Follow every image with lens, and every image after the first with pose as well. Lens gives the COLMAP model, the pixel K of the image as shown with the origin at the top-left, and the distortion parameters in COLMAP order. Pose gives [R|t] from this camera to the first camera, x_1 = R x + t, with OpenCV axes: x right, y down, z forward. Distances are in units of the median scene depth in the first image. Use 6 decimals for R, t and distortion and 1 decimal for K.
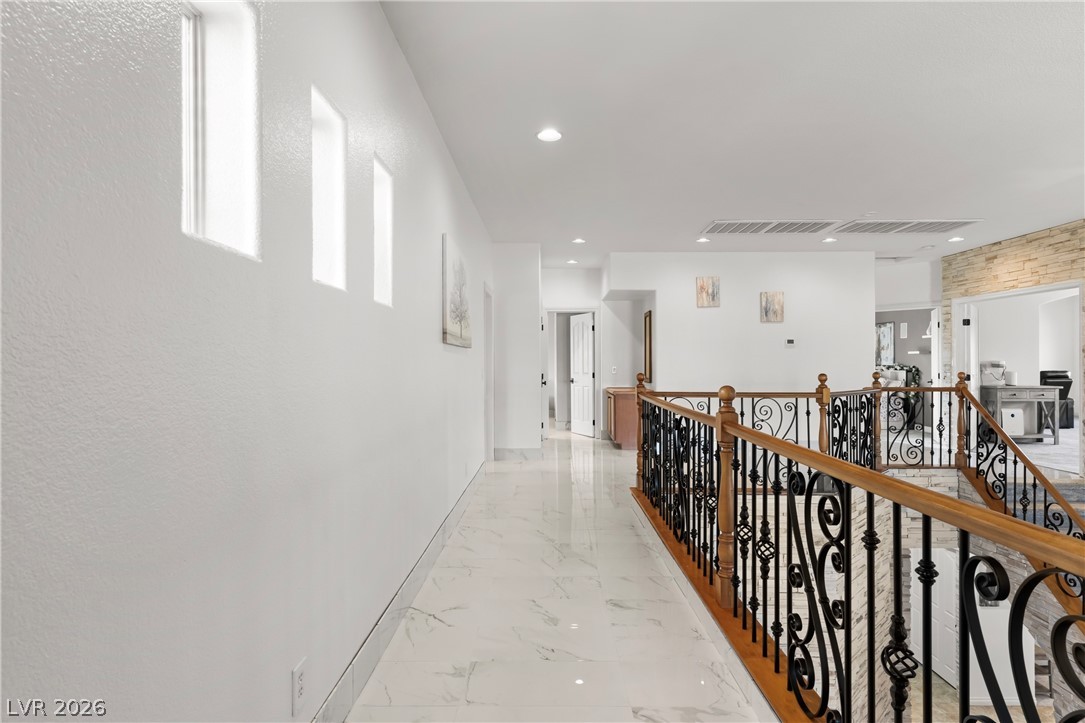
lens RADIAL K [[581.1, 0, 542.8], [0, 581.1, 363.1], [0, 0, 1]] dist [0.008673, -0.000102]
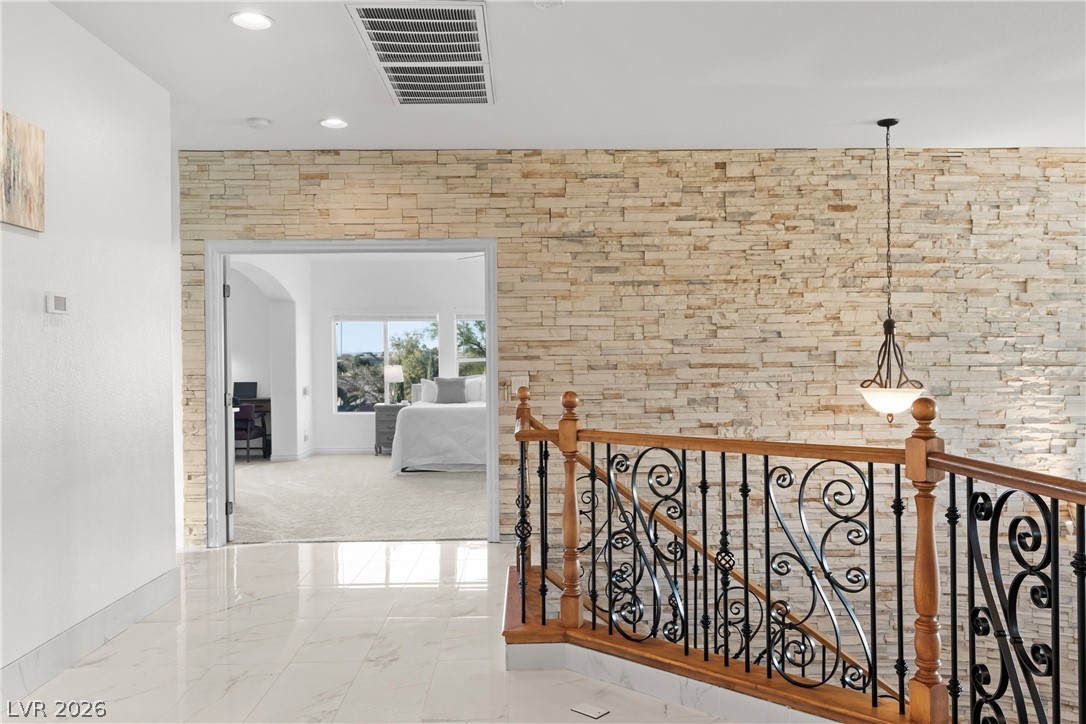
lens RADIAL K [[853.9, 0, 546.3], [0, 853.9, 361.8], [0, 0, 1]] dist [0.006126, -0.000116]
pose [[-0.043368, 0.007762, 0.999029, -0.030981], [0.011439, 0.999908, -0.007272, 0.000352], [-0.998994, 0.011113, -0.043452, 0.820866]]
